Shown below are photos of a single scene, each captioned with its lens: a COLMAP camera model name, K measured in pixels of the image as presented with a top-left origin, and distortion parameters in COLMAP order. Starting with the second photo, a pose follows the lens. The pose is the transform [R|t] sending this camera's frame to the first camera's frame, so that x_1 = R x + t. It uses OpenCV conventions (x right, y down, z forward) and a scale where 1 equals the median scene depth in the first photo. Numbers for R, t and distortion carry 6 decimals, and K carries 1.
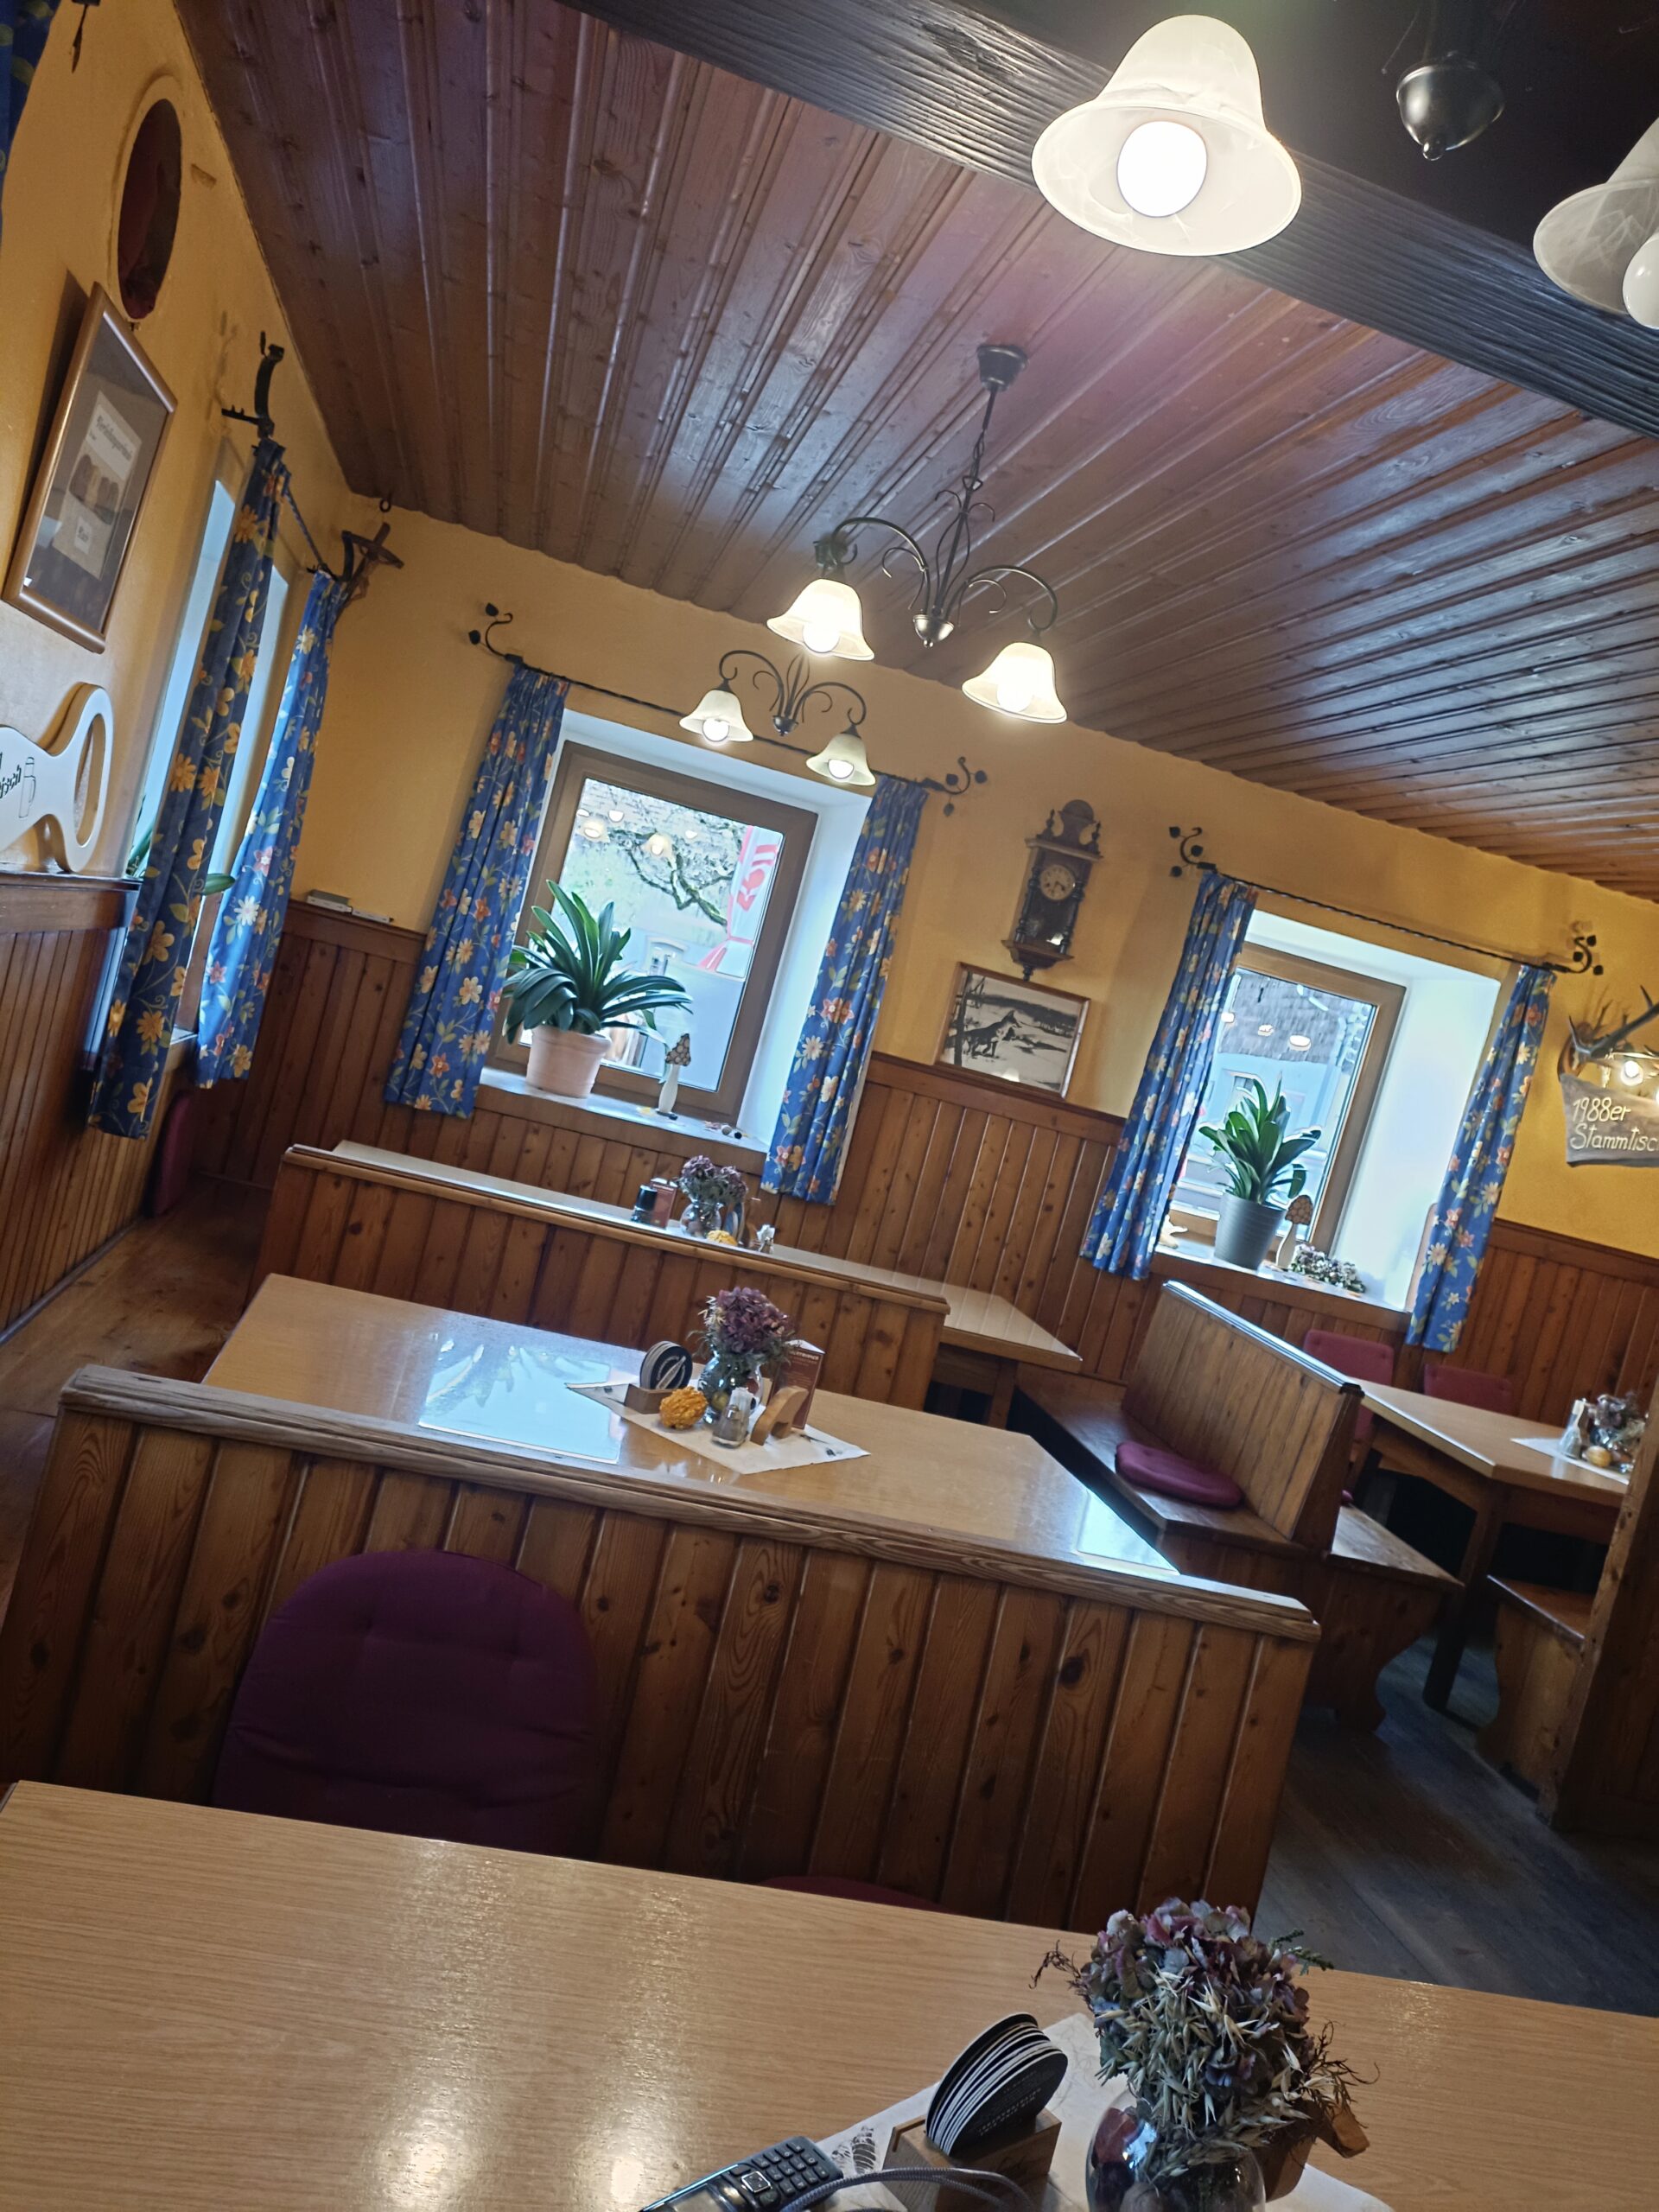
lens RADIAL K [[1624.3, 0, 820.2], [0, 1624.3, 1098.5], [0, 0, 1]] dist [0.058760, -0.072252]
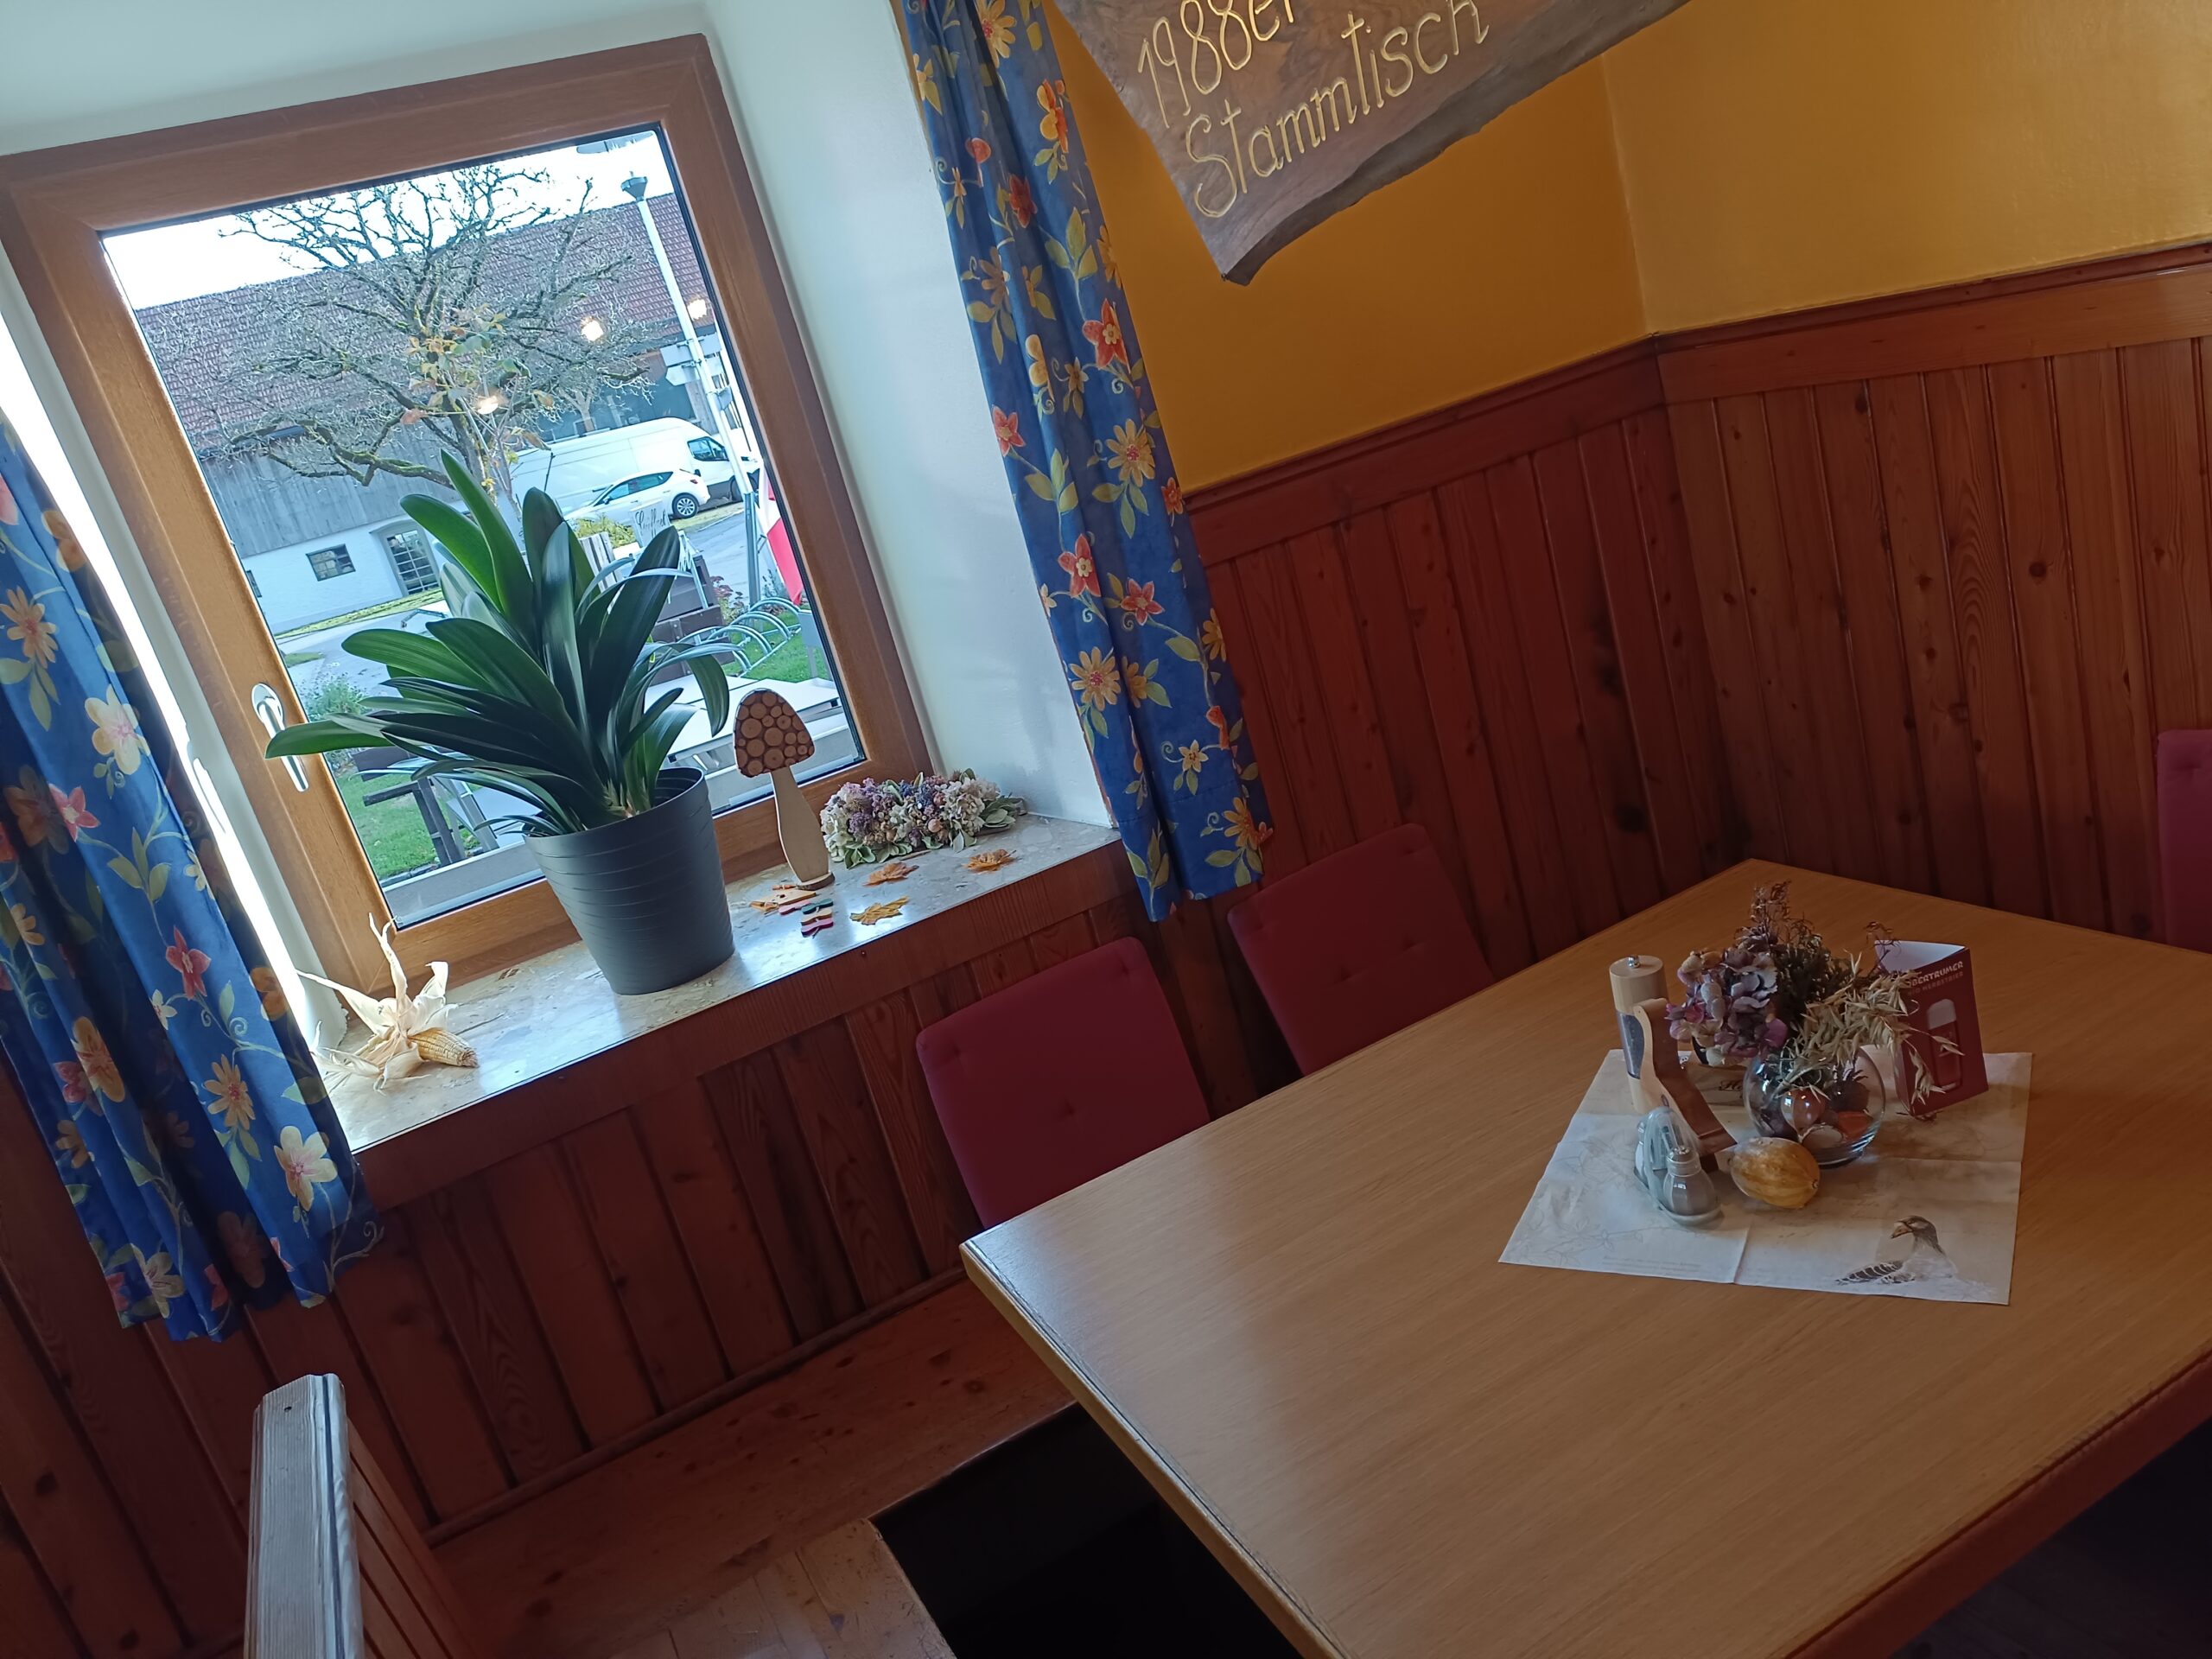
lens RADIAL K [[1624.3, 0, 1106.0], [0, 1624.3, 829.5], [0, 0, 1]] dist [0.058760, -0.072252]
pose [[0.832609, -0.544307, 0.102432, 0.324173], [0.506812, 0.823331, 0.255476, 0.031935], [-0.223393, -0.160798, 0.961374, 0.649365]]
